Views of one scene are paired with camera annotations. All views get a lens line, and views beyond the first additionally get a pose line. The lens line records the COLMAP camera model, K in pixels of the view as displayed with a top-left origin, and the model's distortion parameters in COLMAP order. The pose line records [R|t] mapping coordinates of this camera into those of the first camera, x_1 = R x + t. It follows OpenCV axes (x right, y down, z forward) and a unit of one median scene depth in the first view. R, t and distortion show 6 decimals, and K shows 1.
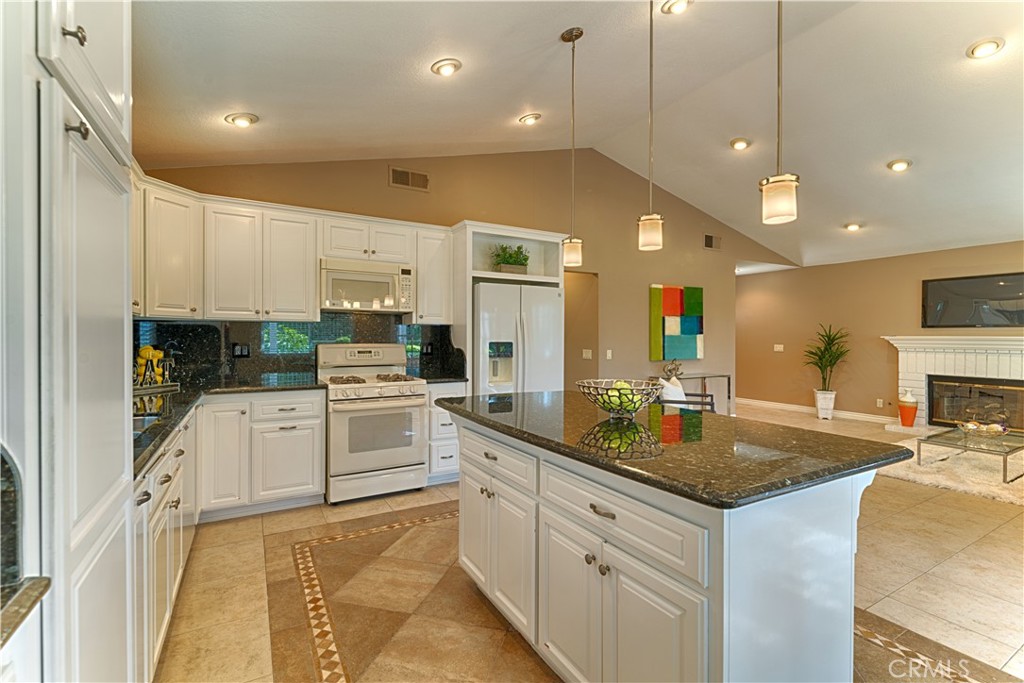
lens RADIAL K [[456.6, 0, 512.0], [0, 456.6, 341.5], [0, 0, 1]] dist [0.000509, 0.000020]
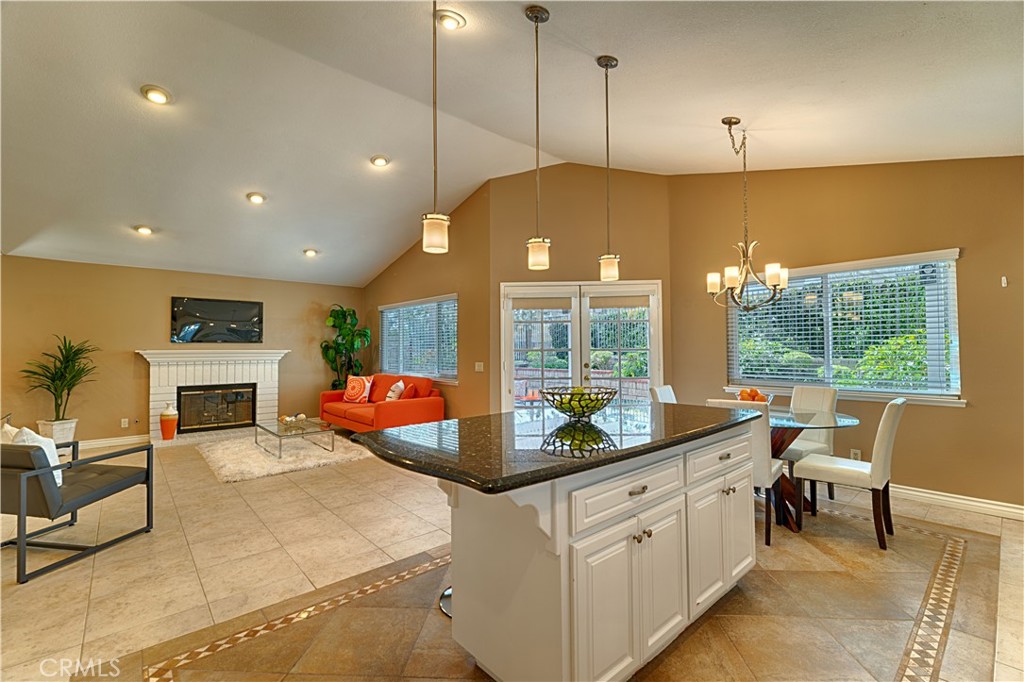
lens RADIAL K [[447.8, 0, 517.8], [0, 447.8, 342.5], [0, 0, 1]] dist [-0.023993, 0.000086]
pose [[-0.206528, 0.013269, 0.978351, -0.258427], [0.021650, 0.999725, -0.008988, -0.002965], [-0.978201, 0.019324, -0.206759, 0.453128]]
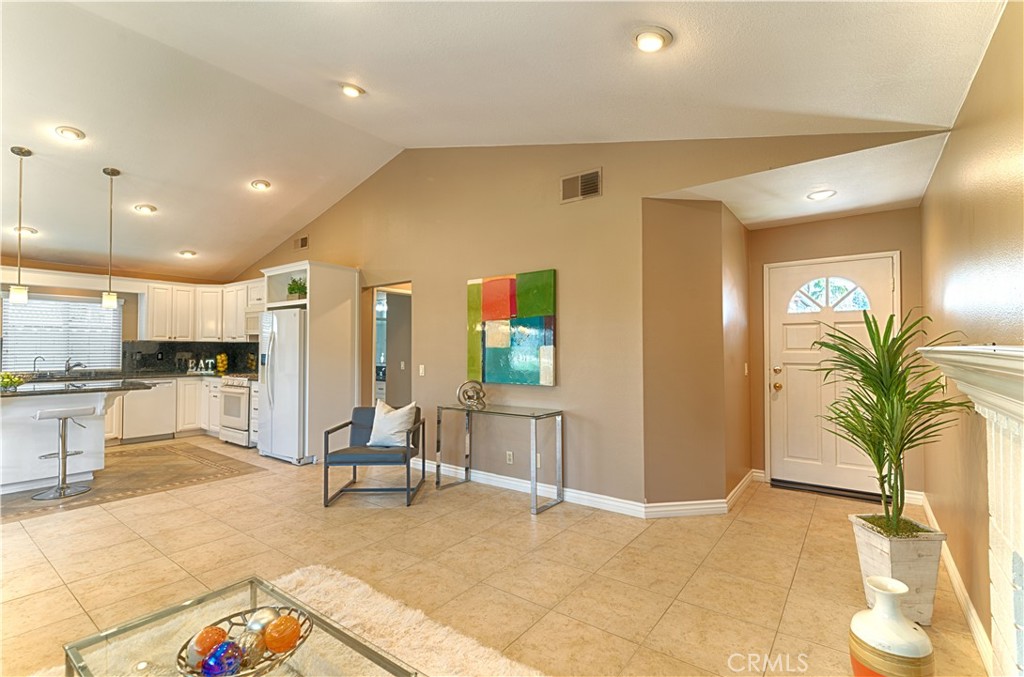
lens RADIAL K [[456.7, 0, 507.8], [0, 456.7, 339.3], [0, 0, 1]] dist [-0.001005, -0.000983]
pose [[0.396860, -0.020103, -0.917659, 1.010702], [-0.006604, 0.999672, -0.024756, -0.009710], [0.917855, 0.015884, 0.396597, 0.750623]]
